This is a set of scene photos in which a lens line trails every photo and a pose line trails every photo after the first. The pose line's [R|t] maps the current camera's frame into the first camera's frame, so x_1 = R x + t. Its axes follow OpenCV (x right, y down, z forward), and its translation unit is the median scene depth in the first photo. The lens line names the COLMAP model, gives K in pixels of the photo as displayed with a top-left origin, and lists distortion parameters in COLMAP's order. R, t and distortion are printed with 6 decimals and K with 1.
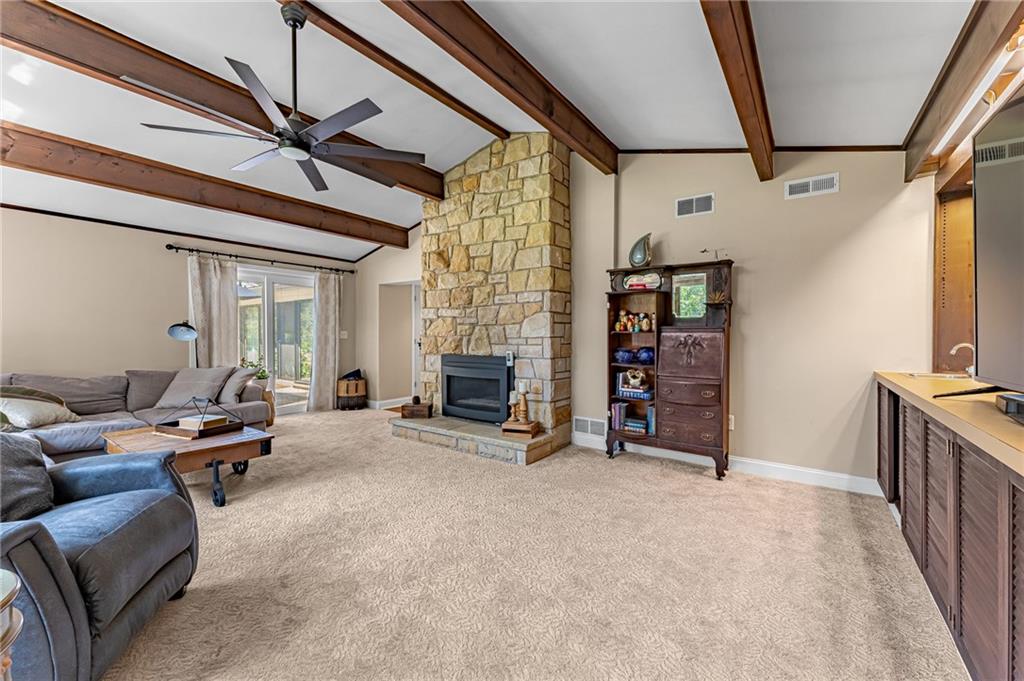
lens RADIAL K [[416.4, 0, 511.6], [0, 416.4, 337.1], [0, 0, 1]] dist [0.001591, 0.000266]
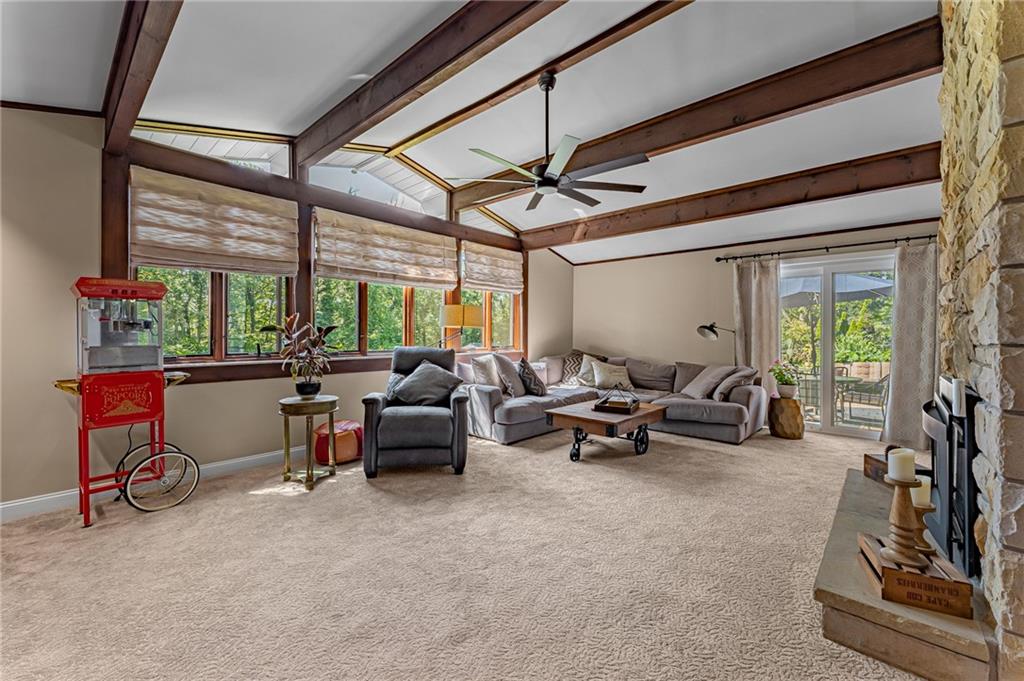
lens RADIAL K [[416.4, 0, 511.6], [0, 416.4, 337.1], [0, 0, 1]] dist [0.001591, 0.000266]
pose [[-0.123412, 0.010113, -0.992304, 0.436703], [-0.009449, 0.999891, 0.011366, -0.008552], [0.992311, 0.010779, -0.123303, 0.617482]]
